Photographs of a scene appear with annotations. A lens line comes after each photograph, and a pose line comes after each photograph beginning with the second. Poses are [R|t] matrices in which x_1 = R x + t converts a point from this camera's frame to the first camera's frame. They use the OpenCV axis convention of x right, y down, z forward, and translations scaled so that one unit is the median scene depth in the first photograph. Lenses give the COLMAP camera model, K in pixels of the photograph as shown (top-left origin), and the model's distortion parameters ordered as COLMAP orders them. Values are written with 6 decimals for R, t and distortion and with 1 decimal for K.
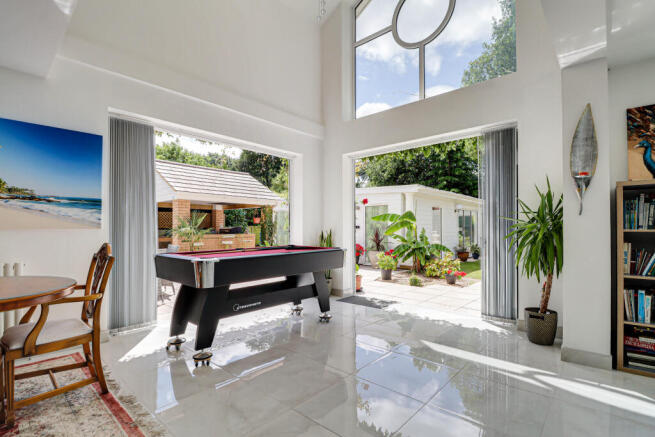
lens RADIAL K [[314.8, 0, 322.9], [0, 314.8, 228.0], [0, 0, 1]] dist [-0.007898, -0.004678]
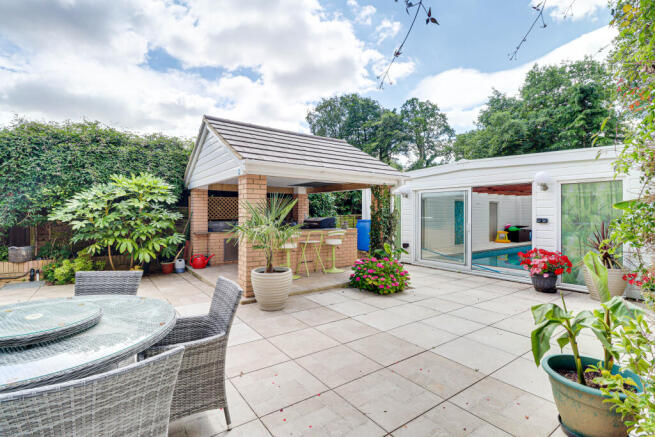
lens RADIAL K [[314.8, 0, 324.0], [0, 314.8, 209.9], [0, 0, 1]] dist [-0.007898, -0.004678]
pose [[0.978108, -0.001252, -0.208093, -0.167519], [-0.001088, 0.999937, -0.011134, -0.016350], [0.208094, 0.011116, 0.978046, 0.379025]]
